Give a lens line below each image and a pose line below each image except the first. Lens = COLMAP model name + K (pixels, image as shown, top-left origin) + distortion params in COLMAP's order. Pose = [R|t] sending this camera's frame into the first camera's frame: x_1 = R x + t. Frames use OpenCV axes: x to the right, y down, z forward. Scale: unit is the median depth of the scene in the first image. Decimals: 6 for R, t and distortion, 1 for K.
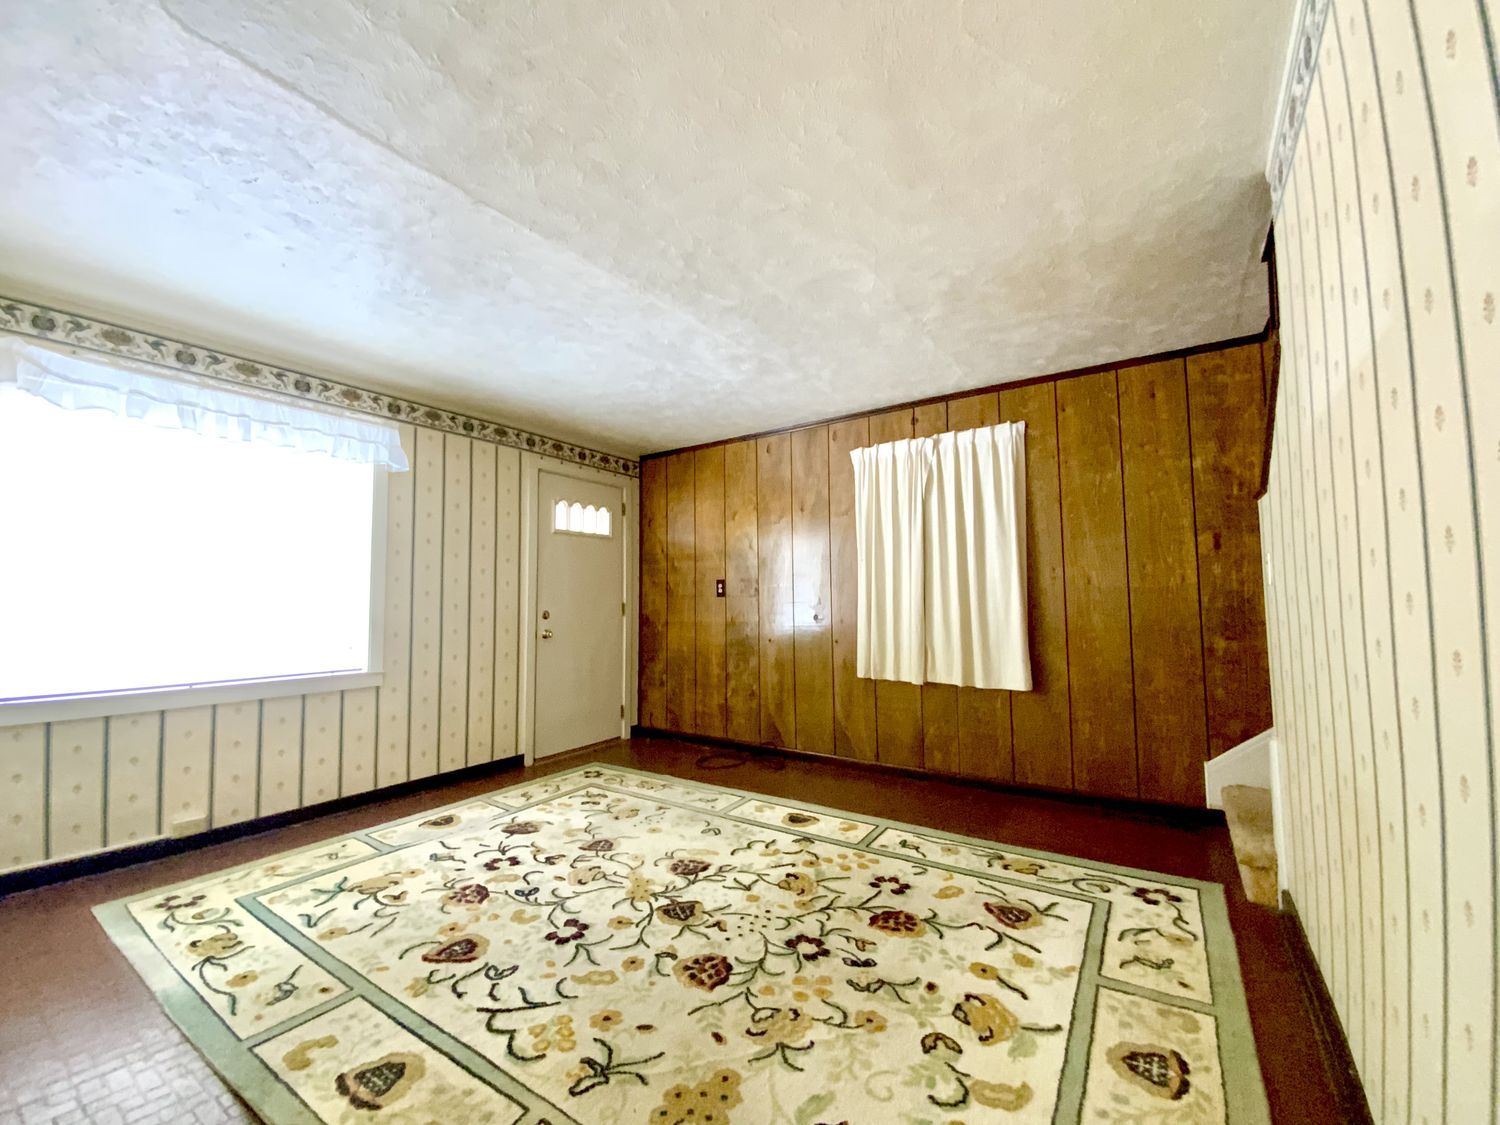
lens RADIAL K [[615.7, 0, 750.3], [0, 615.7, 566.6], [0, 0, 1]] dist [0.002245, -0.000255]
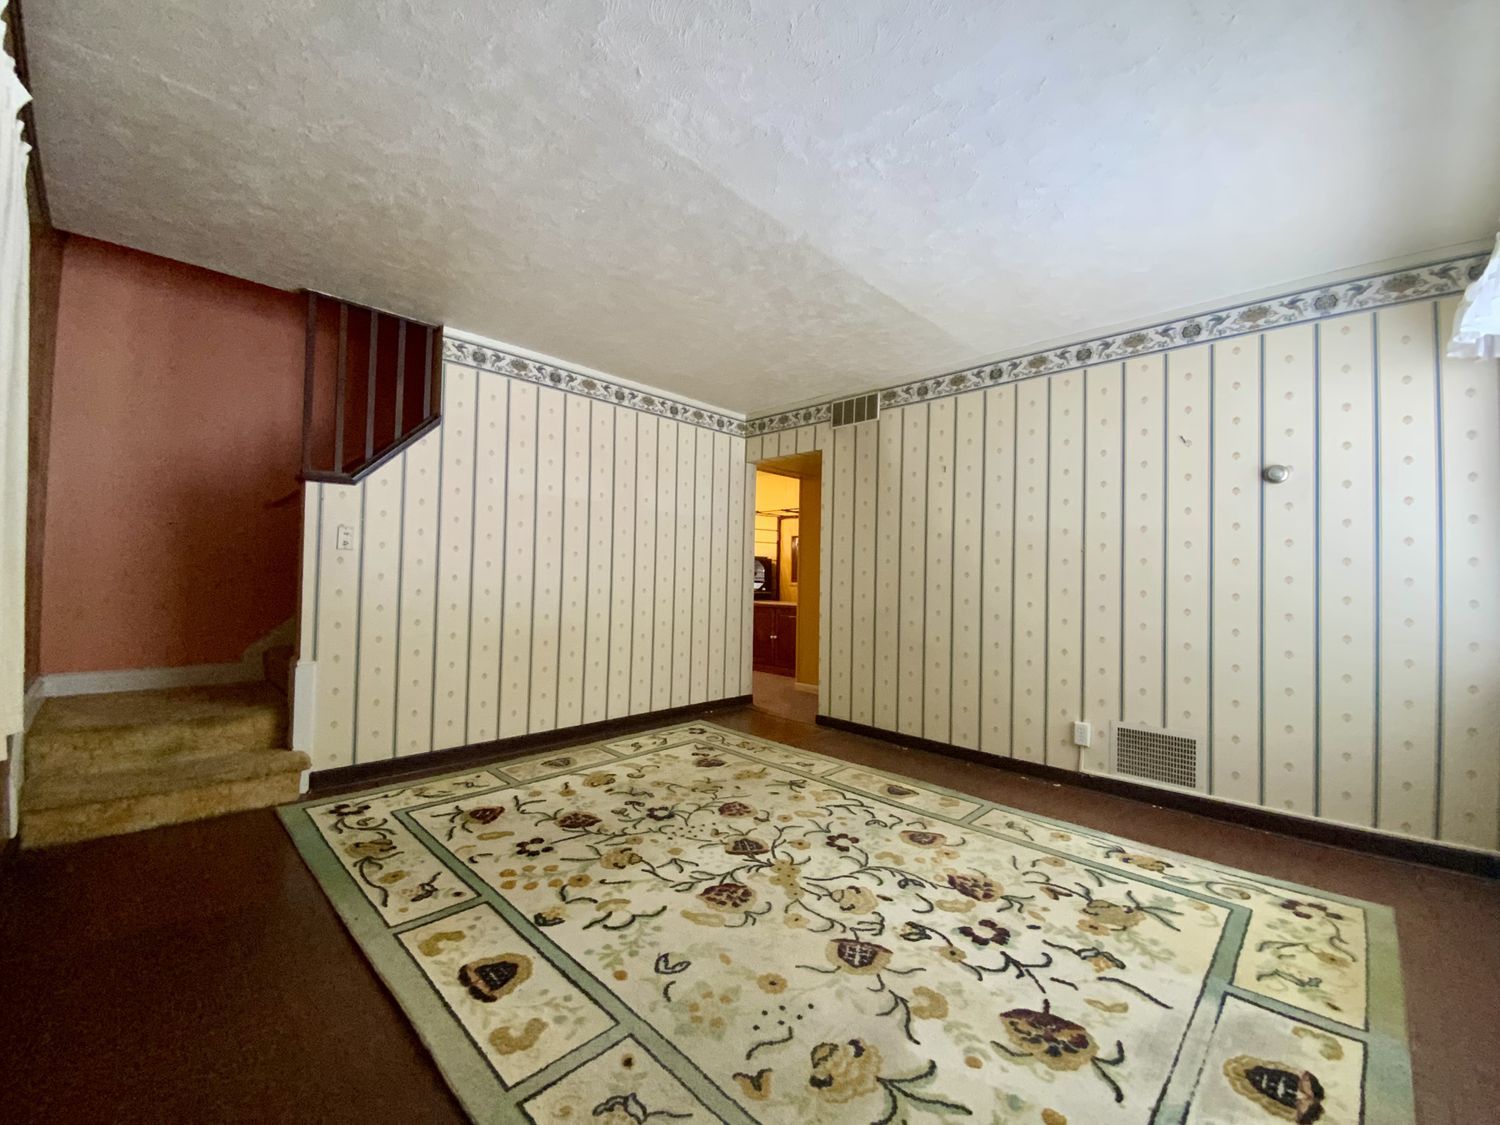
lens RADIAL K [[615.7, 0, 749.8], [0, 615.7, 562.2], [0, 0, 1]] dist [0.002245, -0.000255]
pose [[-0.983213, -0.006094, 0.182358, -0.297106], [-0.021168, 0.996503, -0.080831, 0.137704], [-0.181228, -0.083335, -0.979904, 1.993066]]
